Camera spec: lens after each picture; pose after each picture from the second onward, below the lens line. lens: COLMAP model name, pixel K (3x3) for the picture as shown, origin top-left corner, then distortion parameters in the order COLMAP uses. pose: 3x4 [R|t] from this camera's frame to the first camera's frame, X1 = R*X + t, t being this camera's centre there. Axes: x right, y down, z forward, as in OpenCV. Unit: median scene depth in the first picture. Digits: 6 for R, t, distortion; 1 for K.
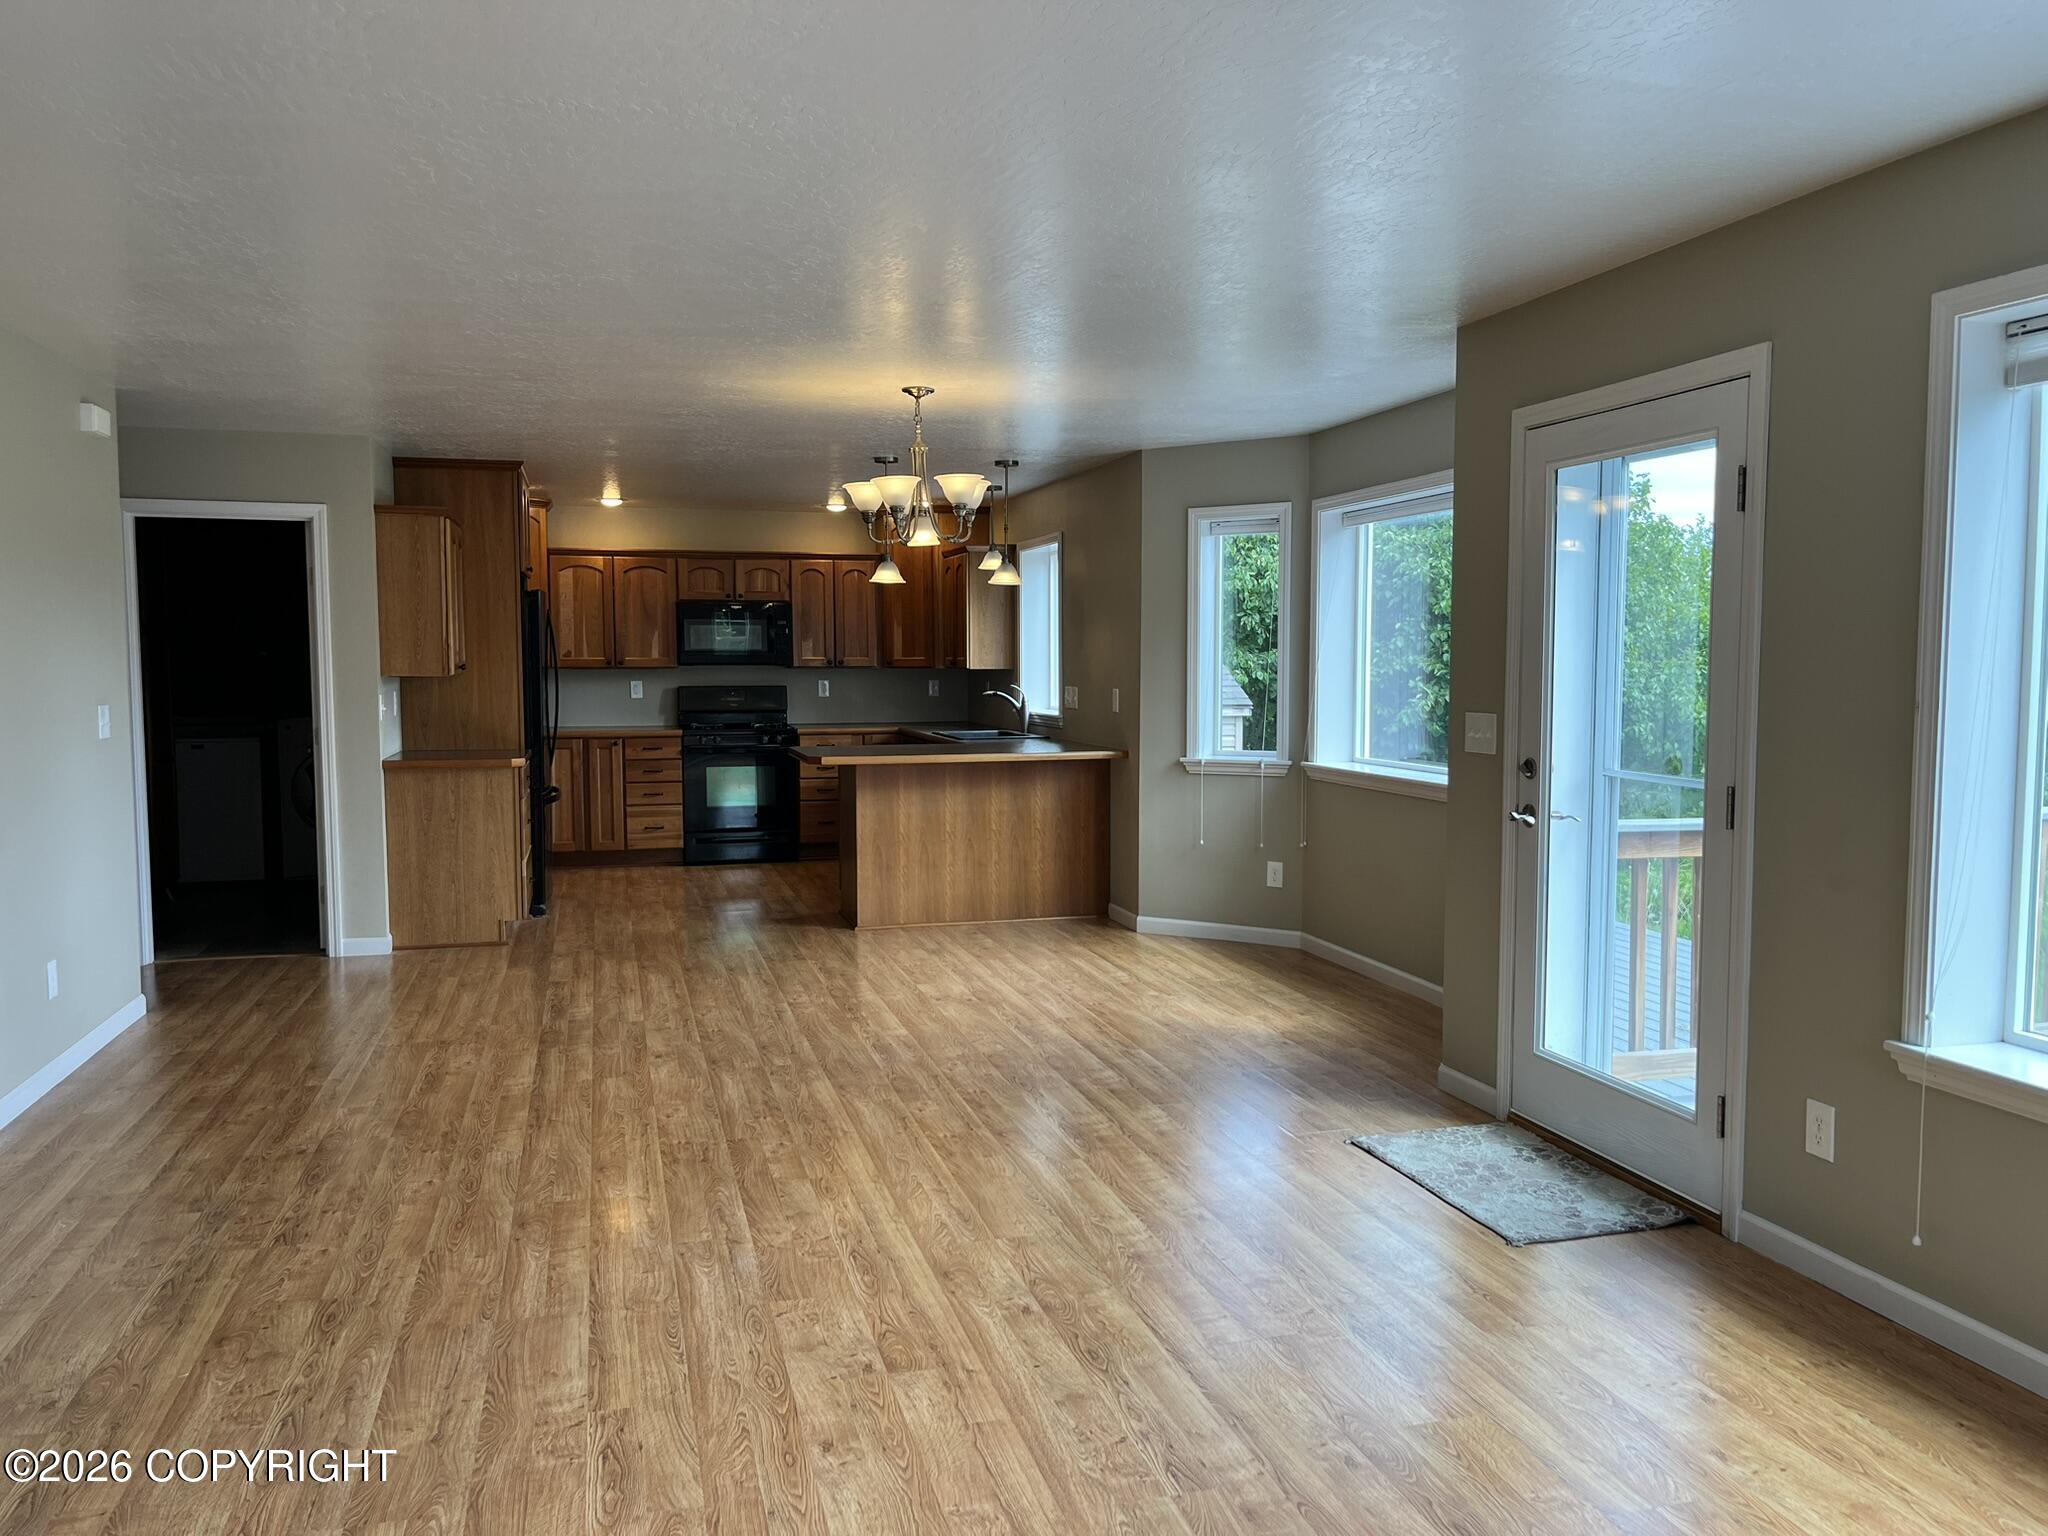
lens RADIAL K [[1550.3, 0, 1032.3], [0, 1550.3, 776.1], [0, 0, 1]] dist [0.026005, -0.021552]
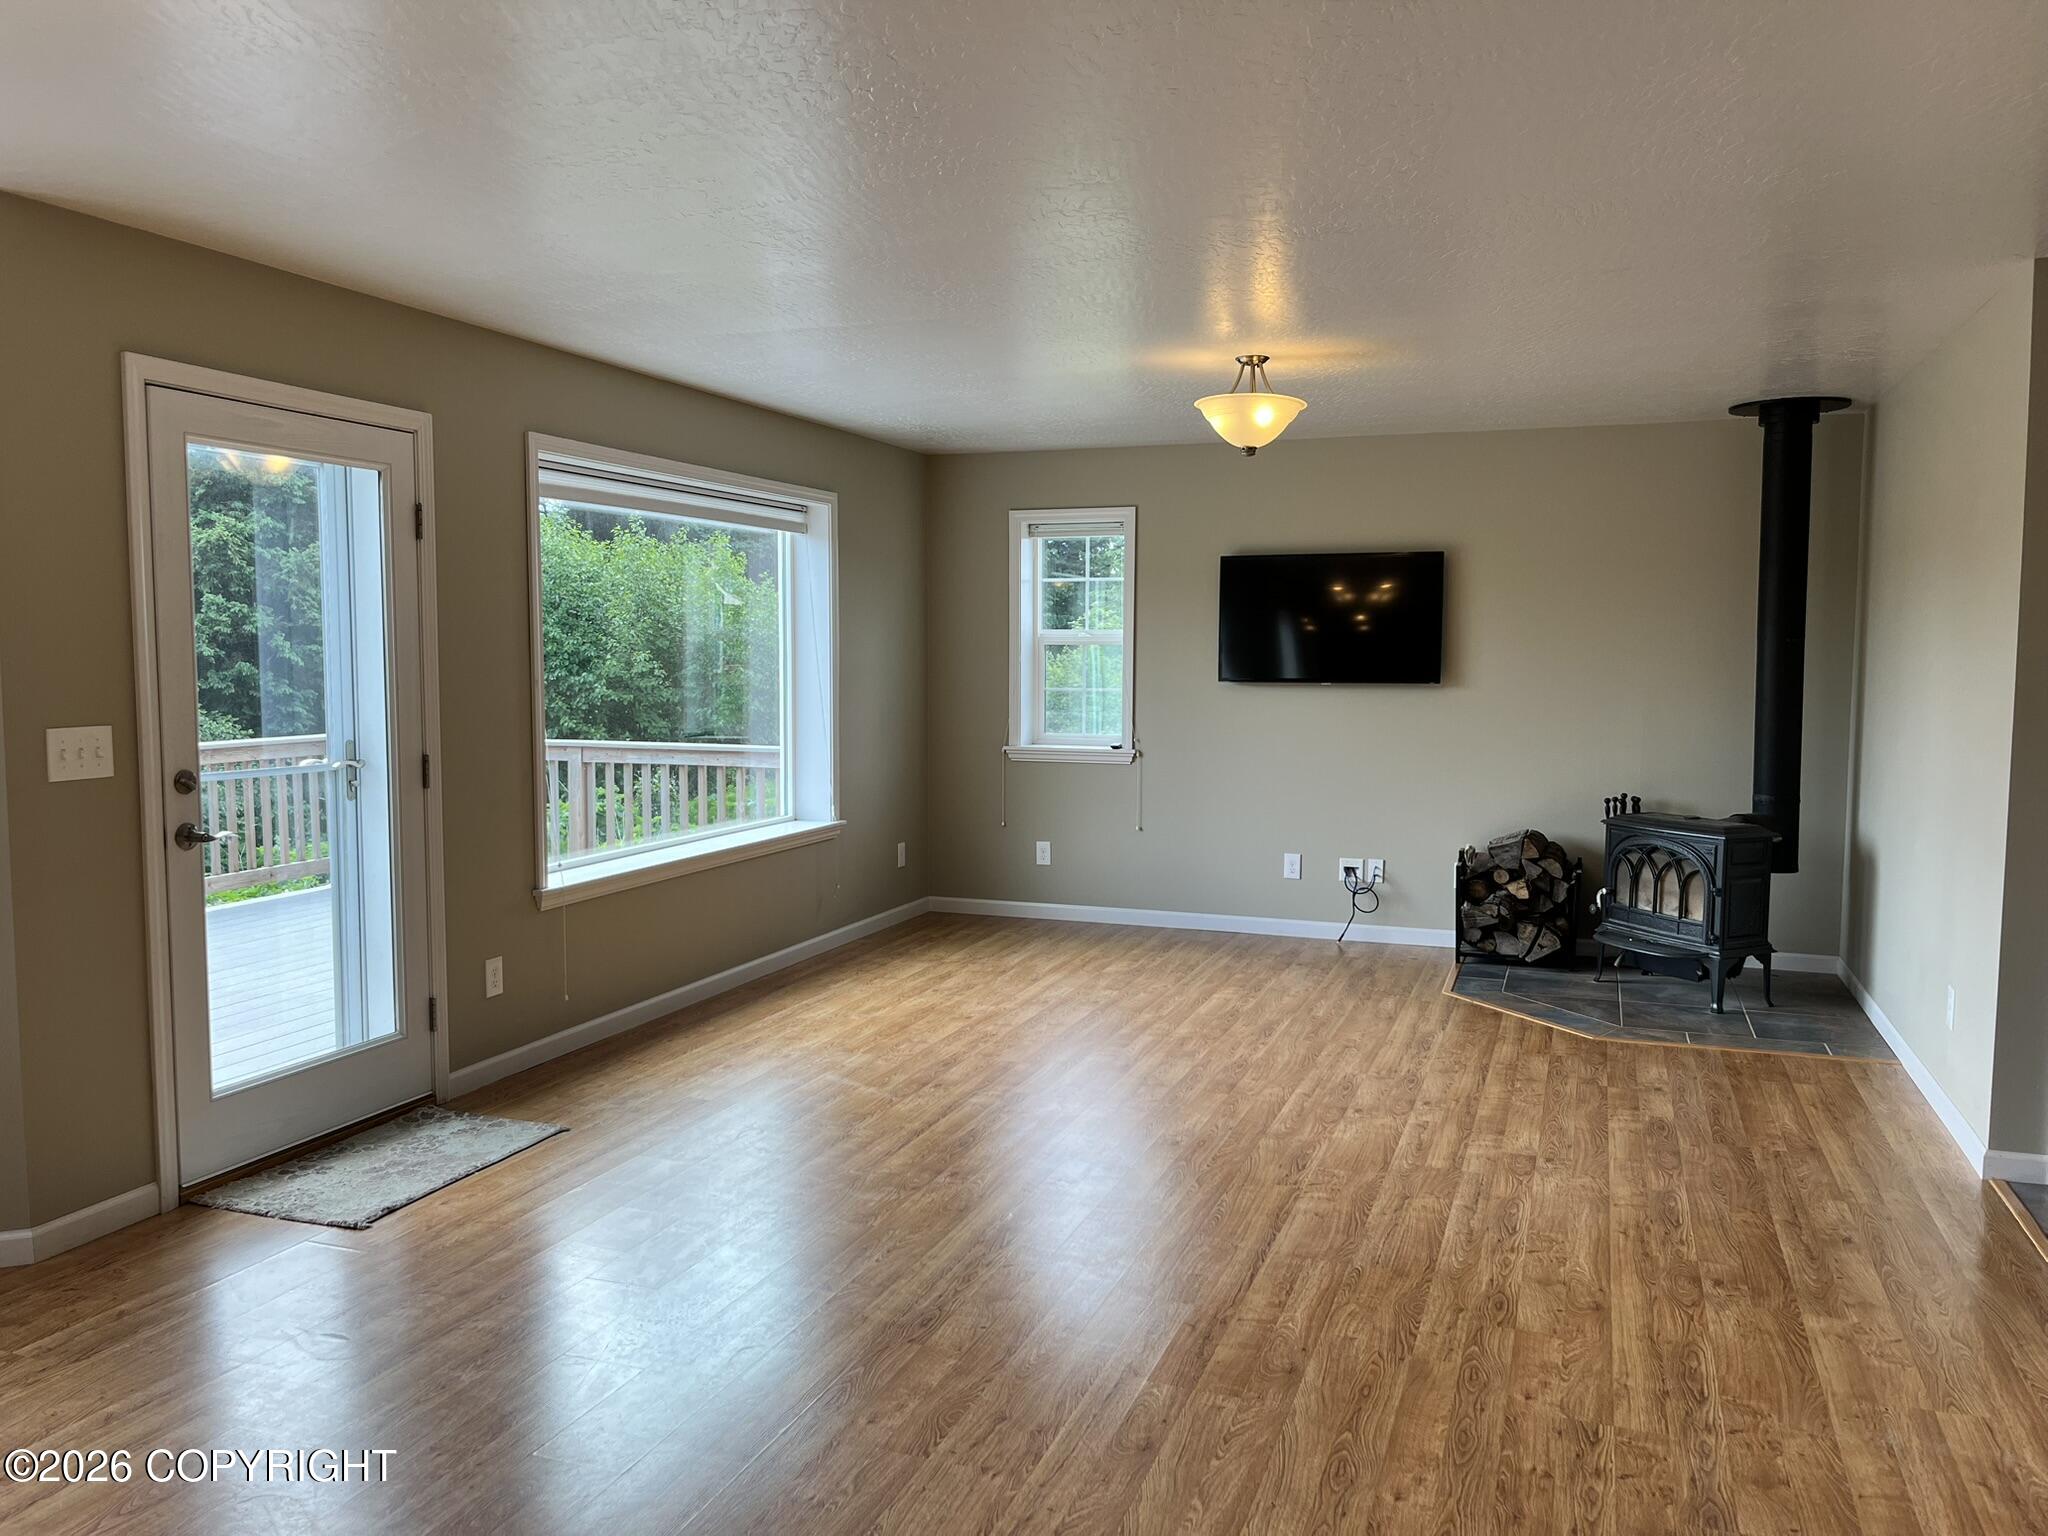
lens RADIAL K [[1550.3, 0, 1026.6], [0, 1550.3, 764.9], [0, 0, 1]] dist [0.026005, -0.021552]
pose [[-0.810694, -0.045626, 0.583689, -0.736265], [0.043892, 0.989417, 0.138305, -0.147786], [-0.583822, 0.137742, -0.800112, 1.844078]]
